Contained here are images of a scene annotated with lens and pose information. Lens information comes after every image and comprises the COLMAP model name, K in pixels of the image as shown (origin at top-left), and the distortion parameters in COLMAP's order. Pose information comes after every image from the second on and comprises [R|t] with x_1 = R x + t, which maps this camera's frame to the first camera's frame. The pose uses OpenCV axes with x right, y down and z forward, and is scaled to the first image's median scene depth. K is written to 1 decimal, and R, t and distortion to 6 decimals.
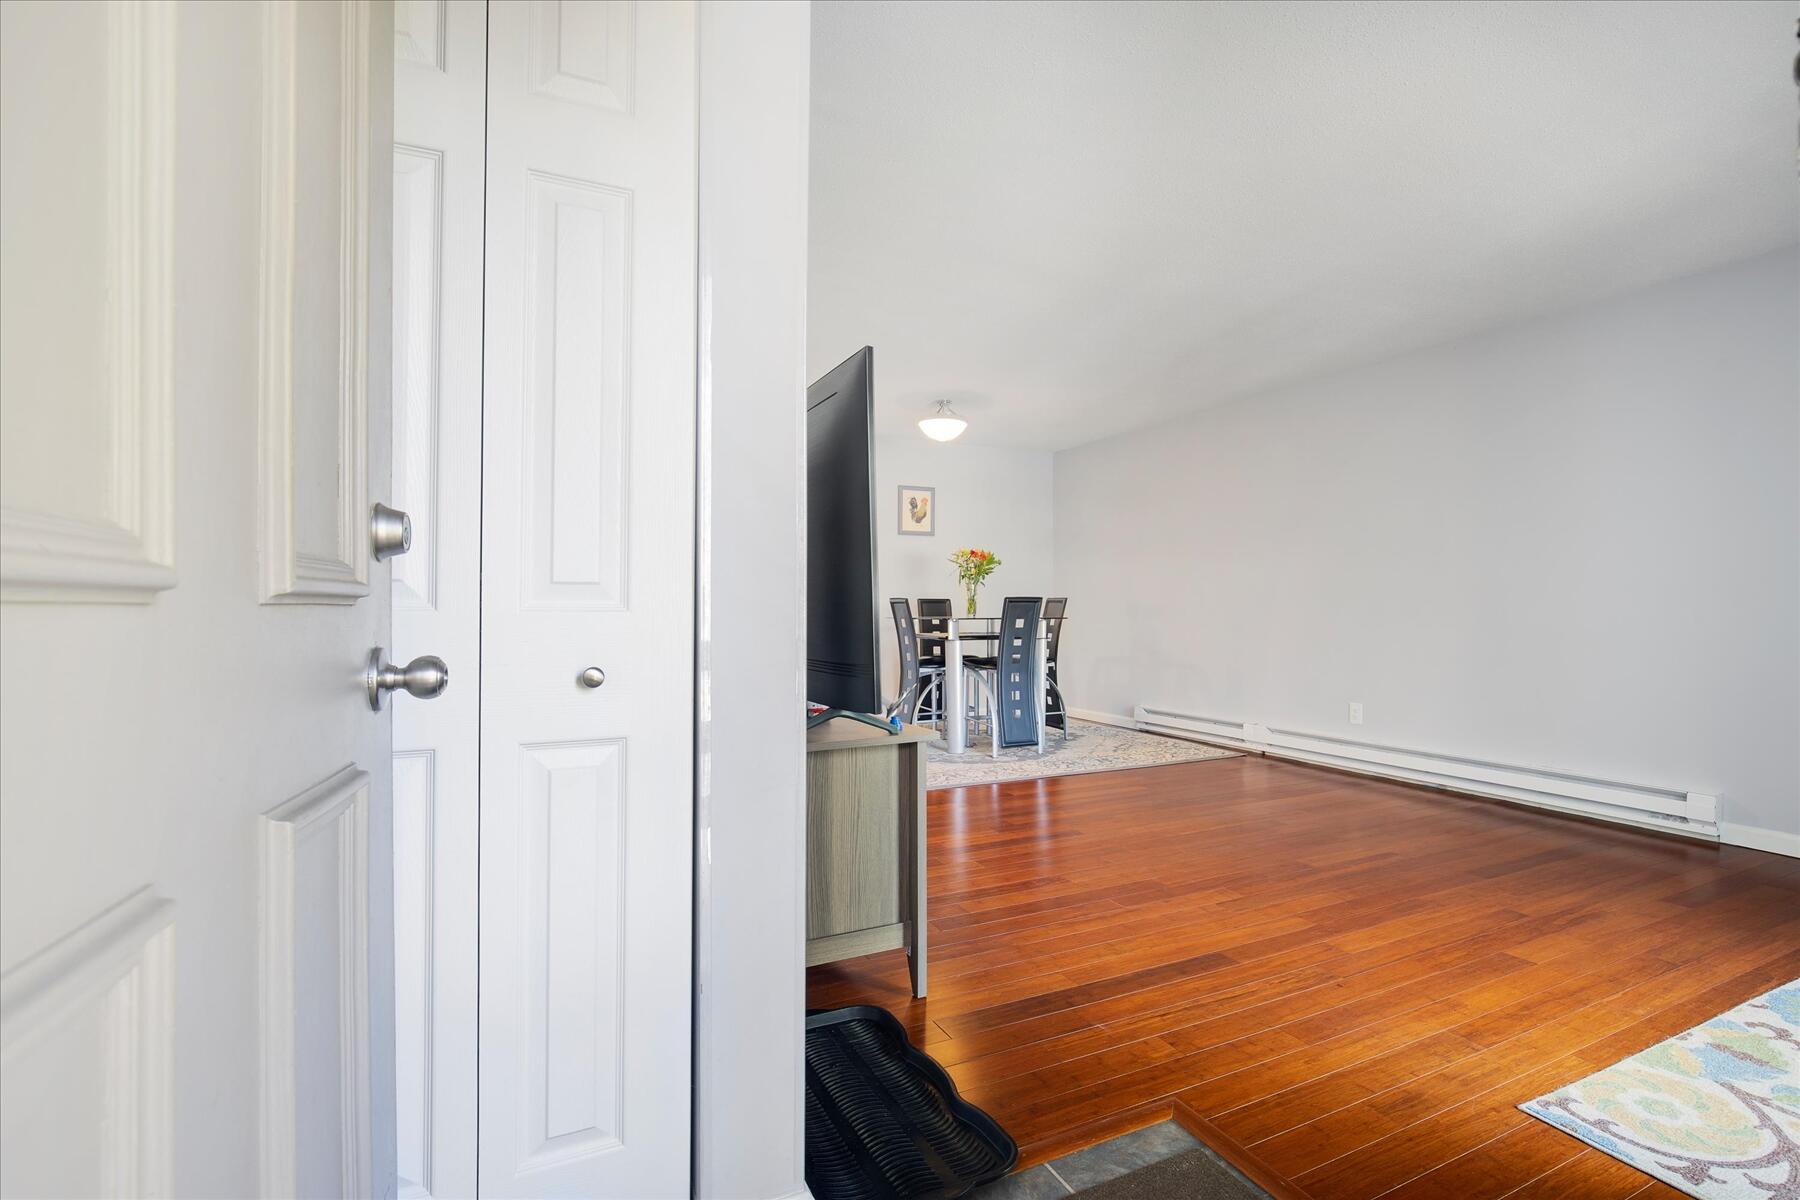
lens RADIAL K [[838.1, 0, 910.9], [0, 838.1, 652.3], [0, 0, 1]] dist [-0.028172, -0.000144]
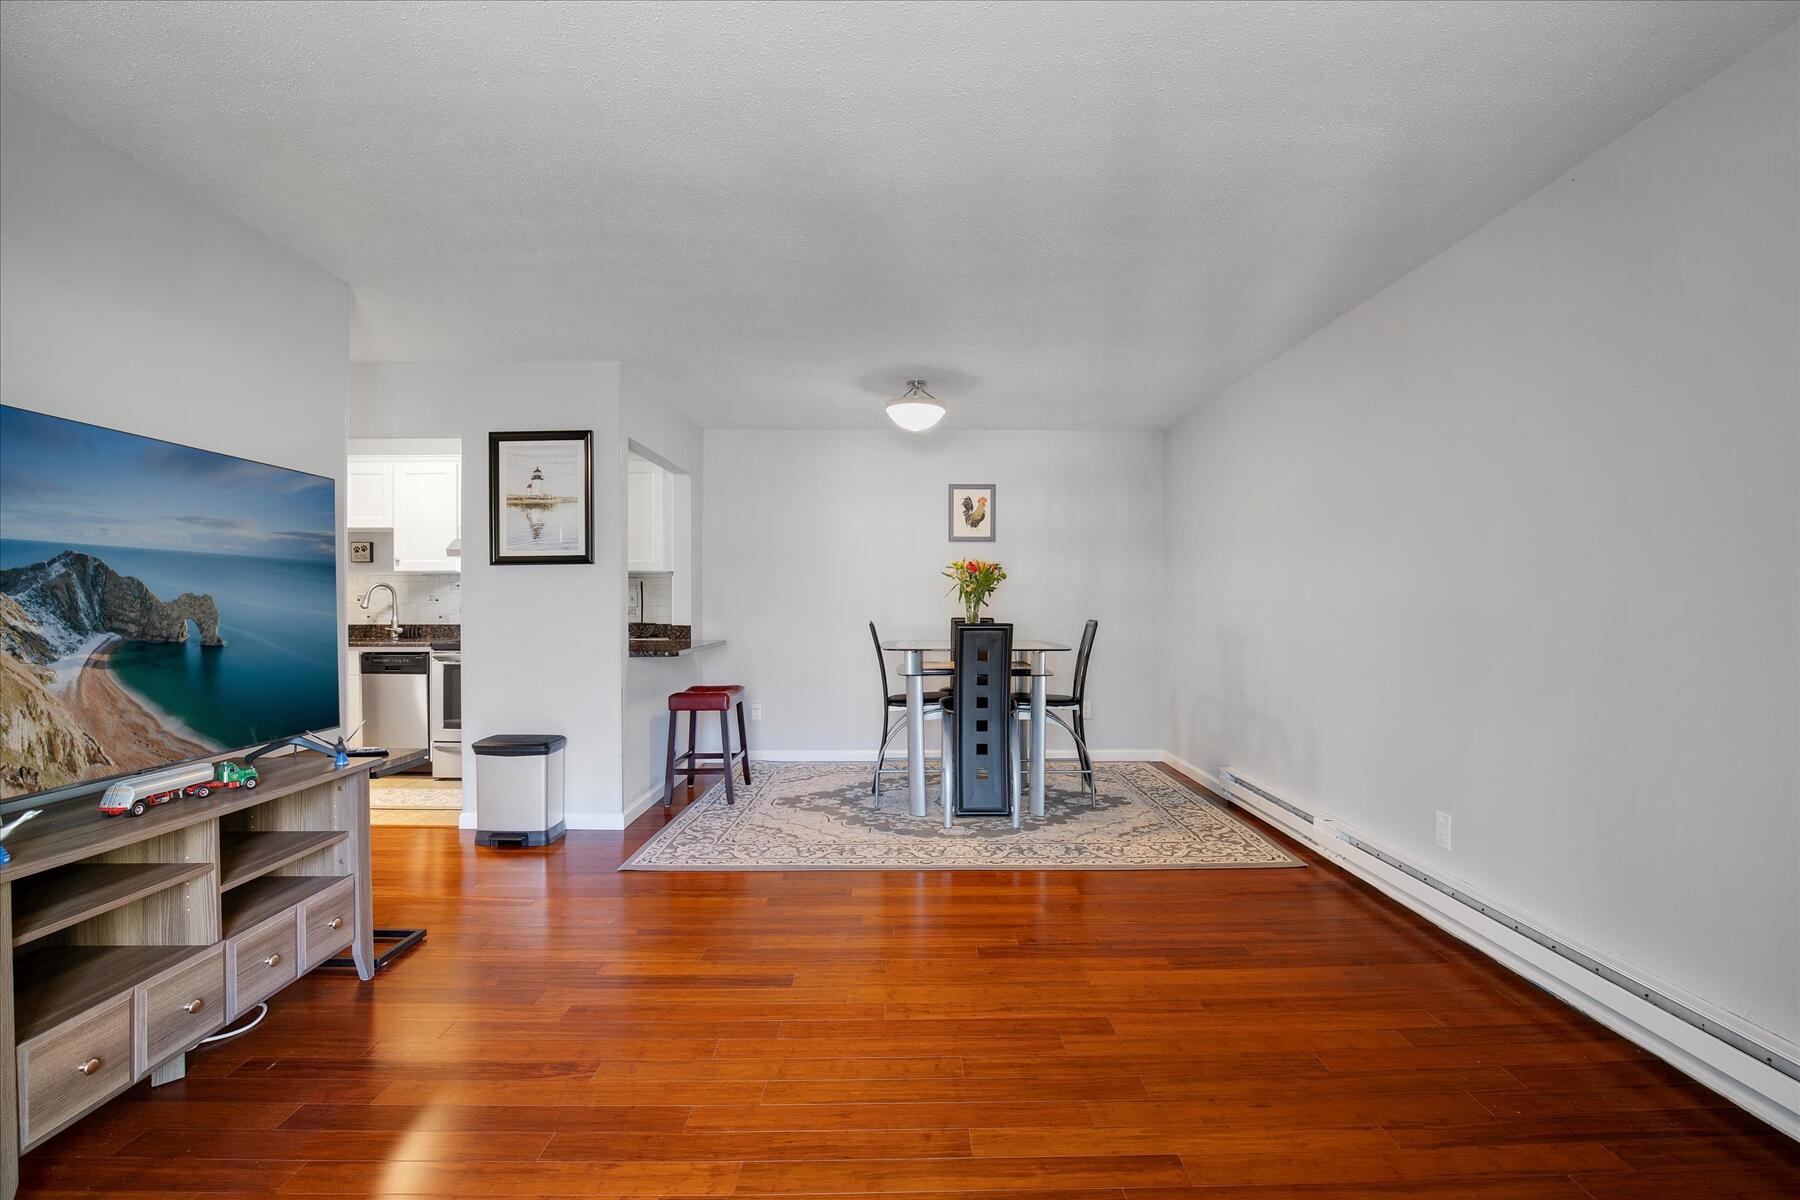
lens RADIAL K [[832.3, 0, 907.7], [0, 832.3, 601.6], [0, 0, 1]] dist [-0.027527, 0.005878]
pose [[0.906749, 0.002123, -0.421666, 0.378519], [-0.025487, 0.998435, -0.049780, -0.043842], [0.420900, 0.055885, 0.905384, 0.264238]]
